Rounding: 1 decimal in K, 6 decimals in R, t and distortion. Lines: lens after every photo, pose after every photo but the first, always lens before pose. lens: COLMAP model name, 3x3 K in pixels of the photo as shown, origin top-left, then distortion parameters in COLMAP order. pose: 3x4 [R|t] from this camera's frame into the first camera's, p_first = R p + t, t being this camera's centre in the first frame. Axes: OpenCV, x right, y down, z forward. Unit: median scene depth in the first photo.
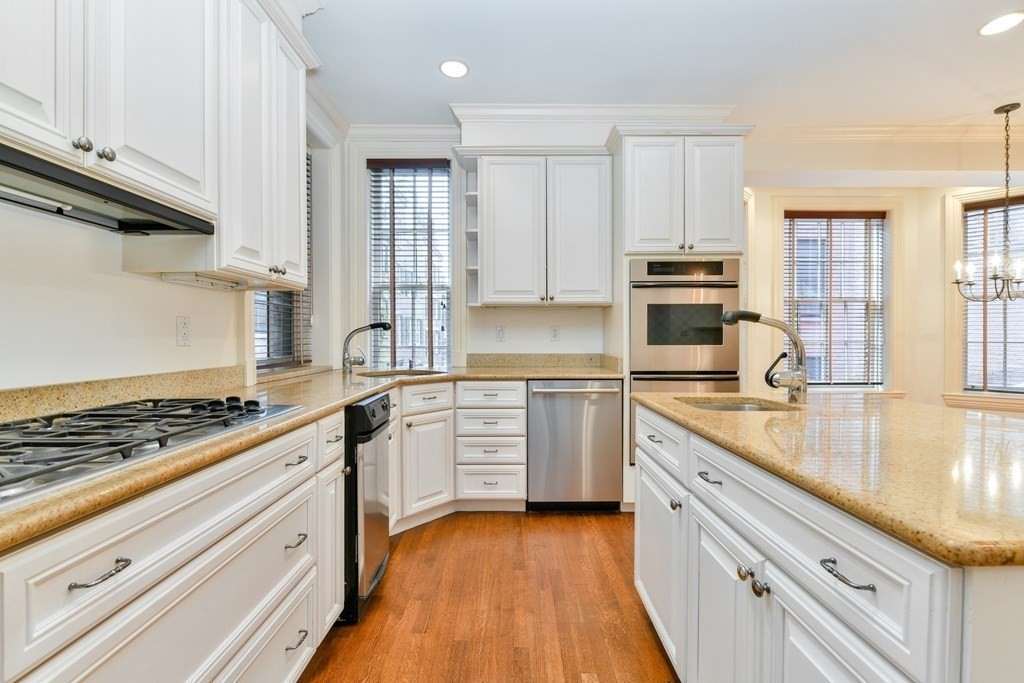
lens RADIAL K [[435.9, 0, 515.9], [0, 435.9, 339.9], [0, 0, 1]] dist [-0.009256, -0.000275]
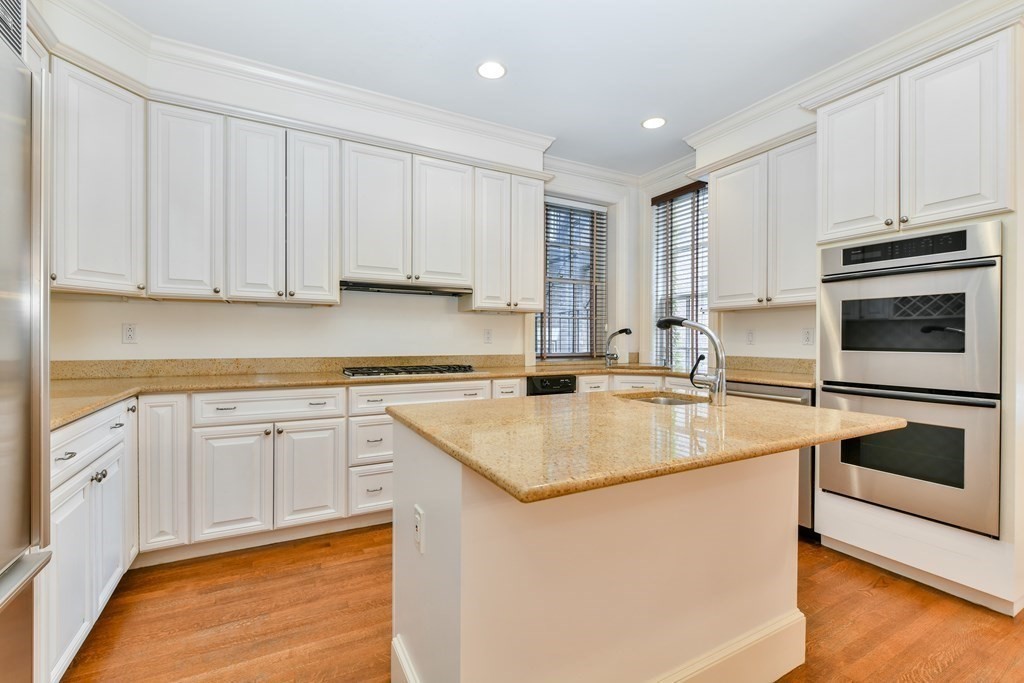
lens RADIAL K [[448.1, 0, 512.0], [0, 448.1, 341.5], [0, 0, 1]] dist [0.008278, -0.000245]
pose [[0.466733, 0.006971, -0.884371, 0.688604], [-0.010875, 0.999939, 0.002143, 0.000083], [0.884331, 0.008618, 0.466780, 0.042891]]
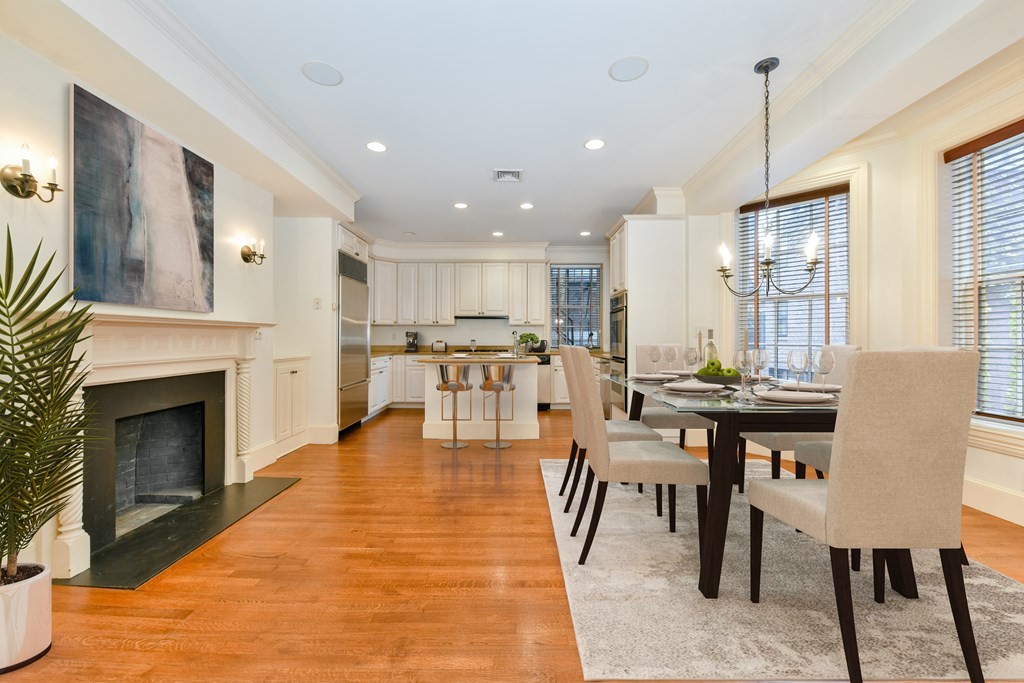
lens RADIAL K [[411.0, 0, 511.2], [0, 411.0, 337.4], [0, 0, 1]] dist [-0.001102, -0.000272]
pose [[-0.020437, -0.003209, -0.999786, 1.936193], [-0.009466, 0.999951, -0.003016, -0.001350], [0.999746, 0.009403, -0.020467, 0.518502]]
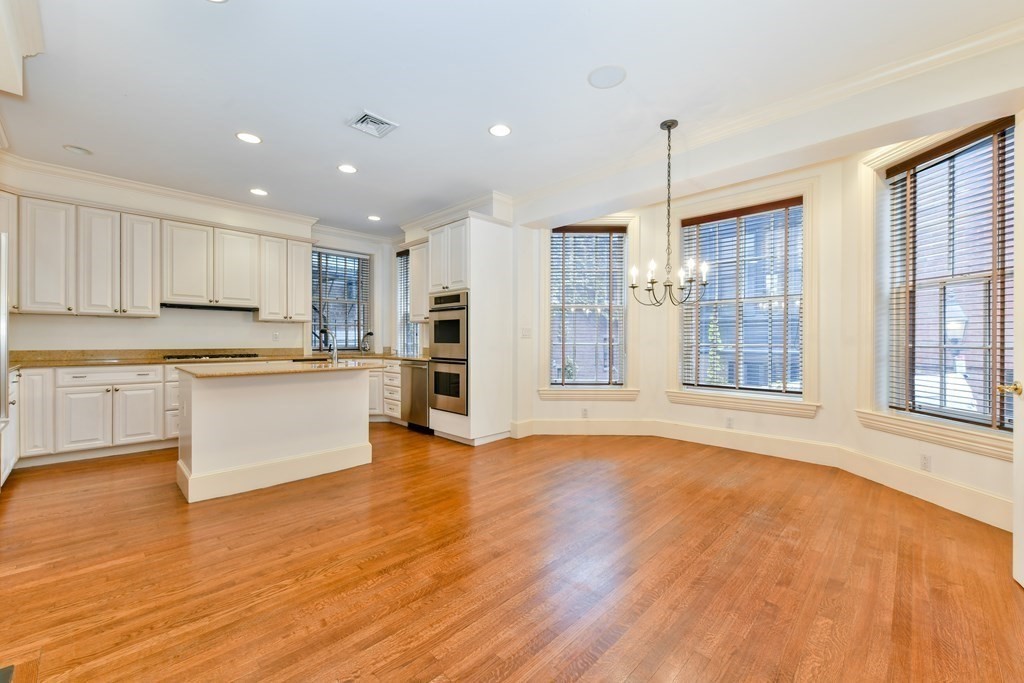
lens RADIAL K [[411.5, 0, 517.0], [0, 411.5, 341.6], [0, 0, 1]] dist [-0.000085, -0.000476]
pose [[0.713585, 0.004473, -0.700554, 1.581805], [-0.008194, 0.999965, -0.001961, 0.006248], [0.700521, 0.007140, 0.713596, 0.010122]]
